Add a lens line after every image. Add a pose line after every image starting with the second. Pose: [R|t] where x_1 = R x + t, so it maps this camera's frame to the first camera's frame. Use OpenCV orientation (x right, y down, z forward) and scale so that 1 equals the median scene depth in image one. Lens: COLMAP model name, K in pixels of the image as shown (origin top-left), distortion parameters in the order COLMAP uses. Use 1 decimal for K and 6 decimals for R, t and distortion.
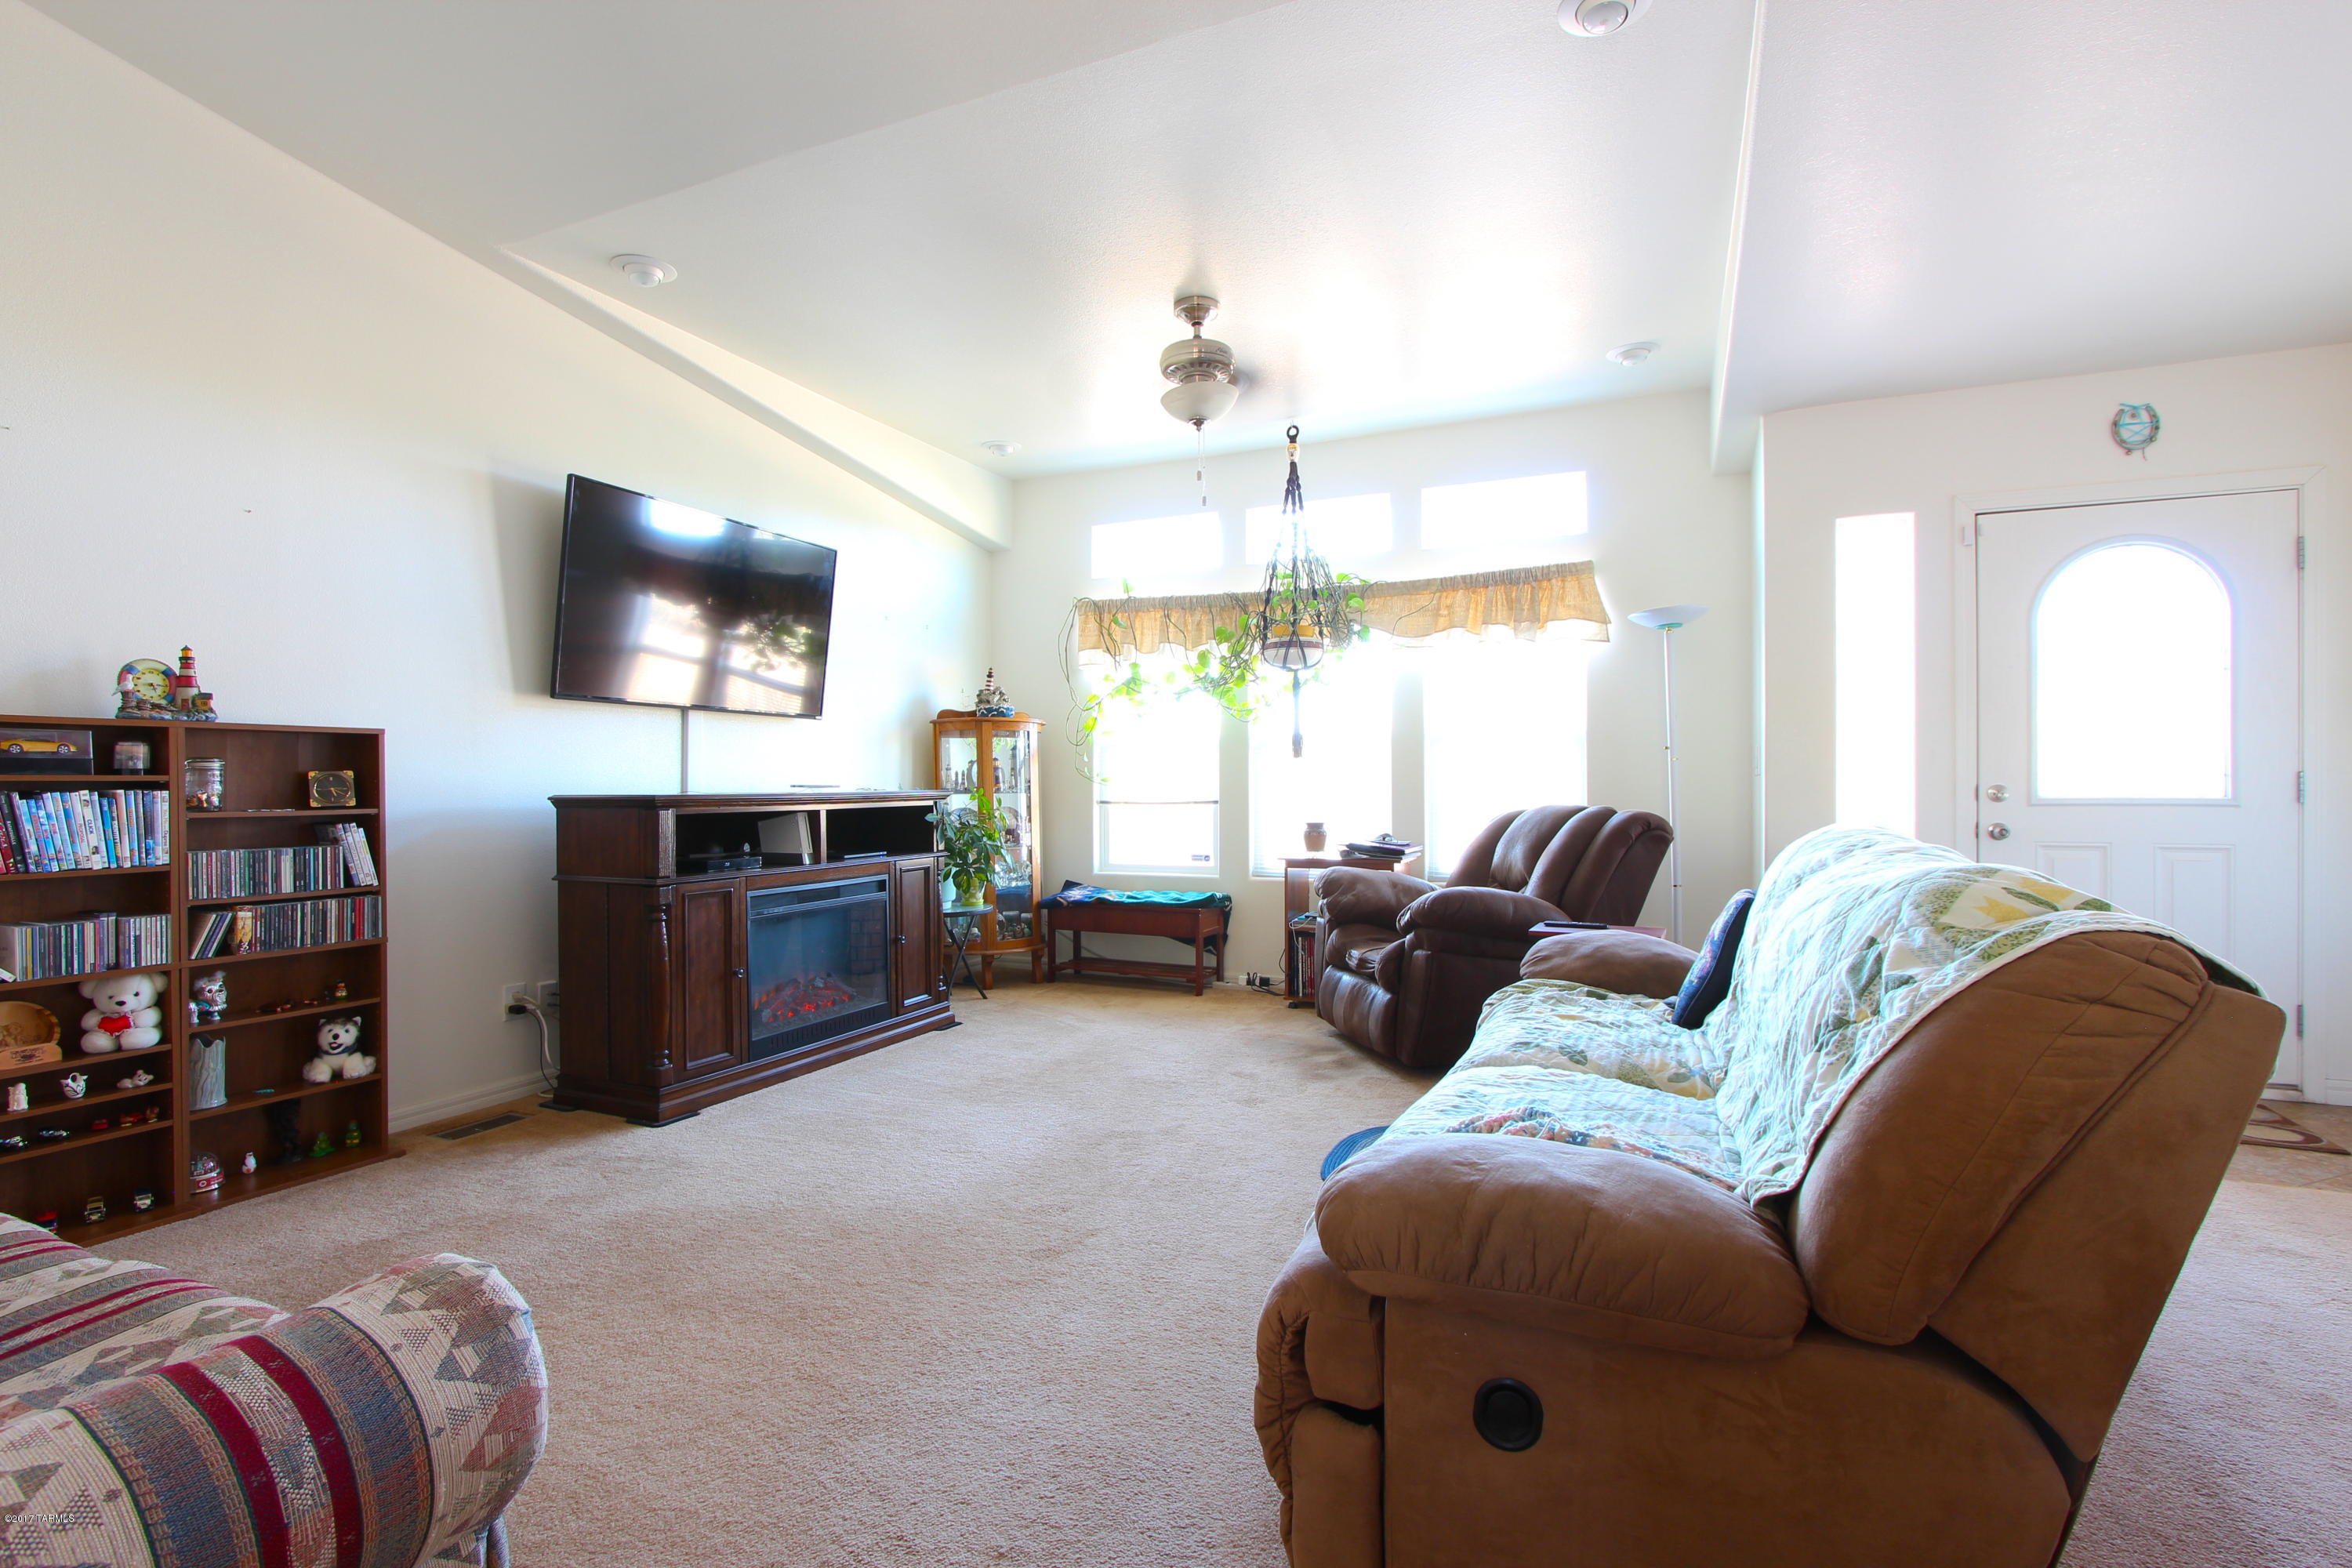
lens RADIAL K [[1092.6, 0, 1170.8], [0, 1092.6, 786.7], [0, 0, 1]] dist [-0.017771, 0.002723]
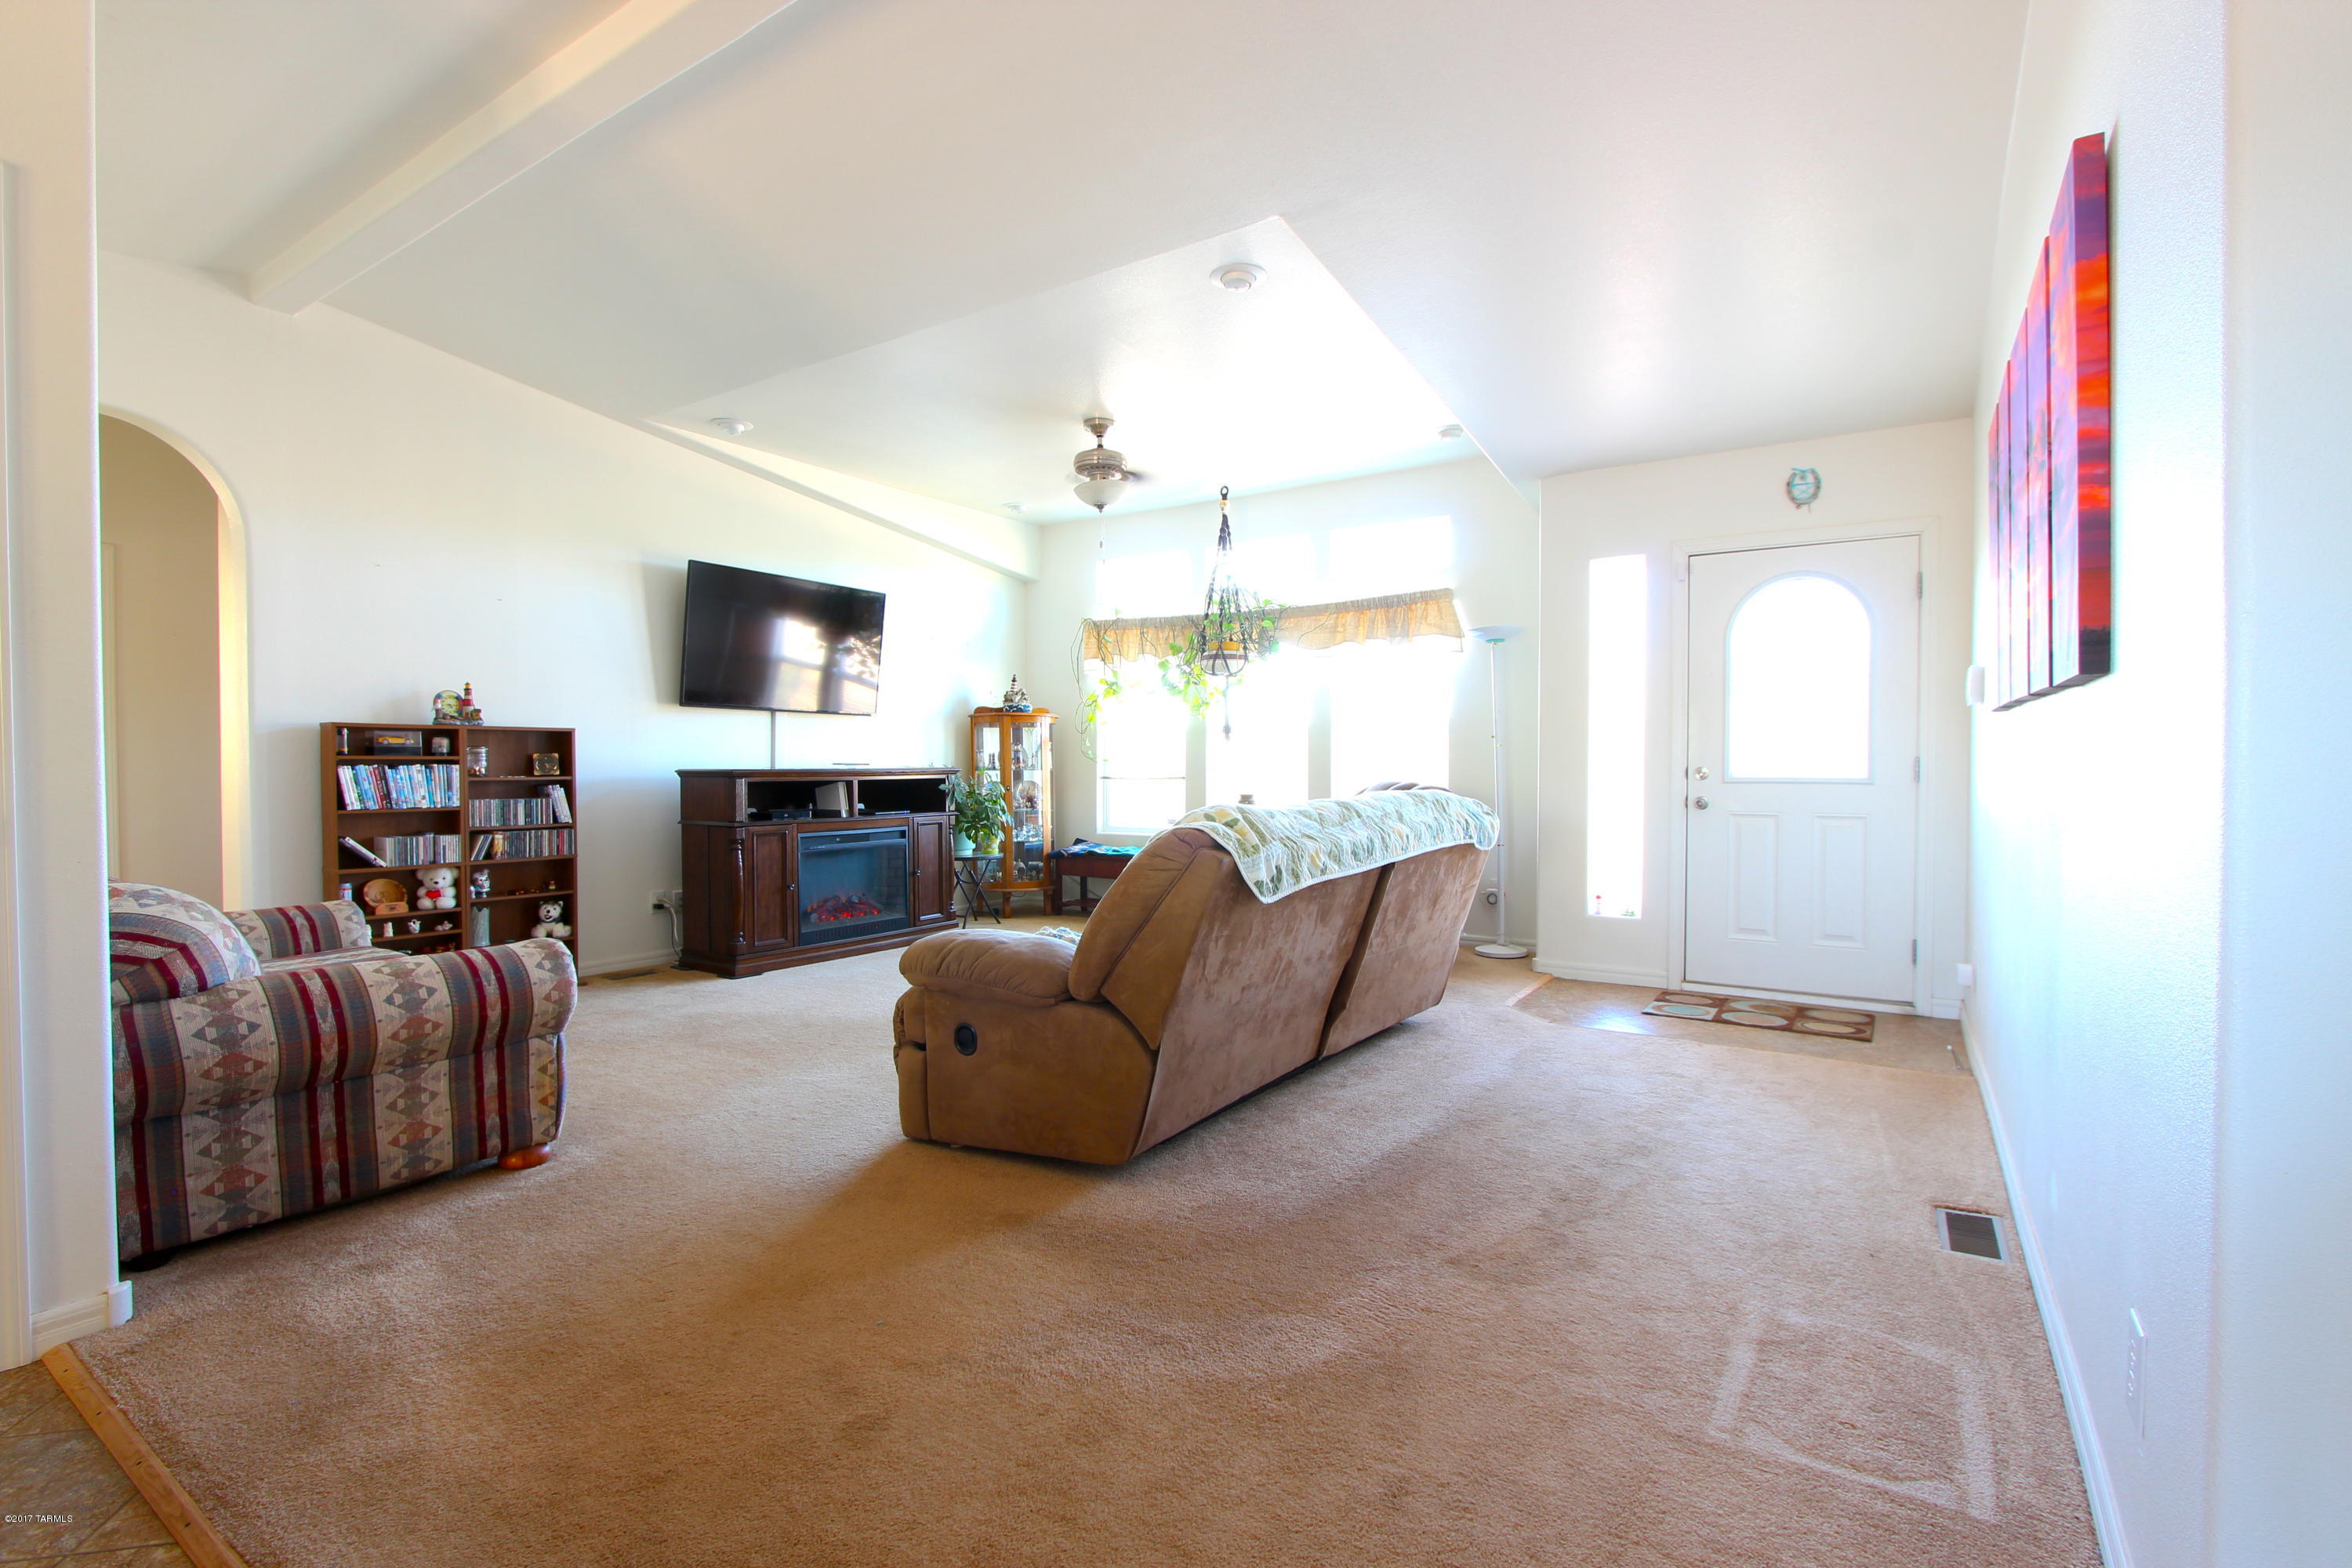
lens RADIAL K [[1092.6, 0, 1169.7], [0, 1092.6, 783.0], [0, 0, 1]] dist [-0.017771, 0.002723]
pose [[0.984823, 0.007299, -0.173408, 0.365084], [-0.004702, 0.999871, 0.015382, 0.000420], [0.173498, -0.014333, 0.984730, -0.381604]]
